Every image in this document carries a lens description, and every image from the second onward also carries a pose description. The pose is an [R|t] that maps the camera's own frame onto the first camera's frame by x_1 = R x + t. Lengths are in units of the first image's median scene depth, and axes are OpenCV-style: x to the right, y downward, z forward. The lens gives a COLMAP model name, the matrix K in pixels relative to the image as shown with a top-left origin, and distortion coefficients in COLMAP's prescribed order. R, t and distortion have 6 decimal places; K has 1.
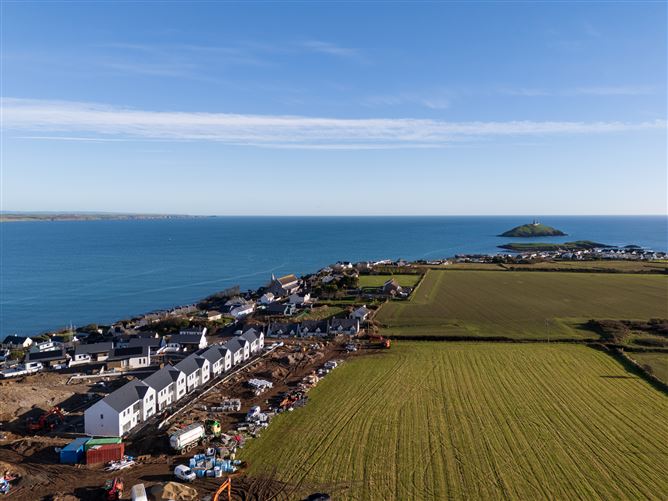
lens RADIAL K [[484.3, 0, 332.2], [0, 484.3, 249.2], [0, 0, 1]] dist [0.092344, -0.063448]
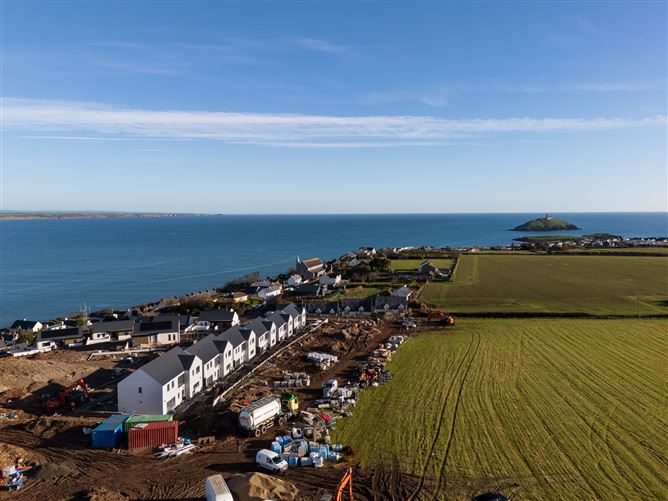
lens RADIAL K [[484.3, 0, 332.2], [0, 484.3, 249.2], [0, 0, 1]] dist [0.092344, -0.063448]
pose [[0.999947, -0.003186, -0.009786, -0.063968], [0.003217, 0.999990, 0.003167, 0.047348], [0.009776, -0.003198, 0.999947, 0.095658]]
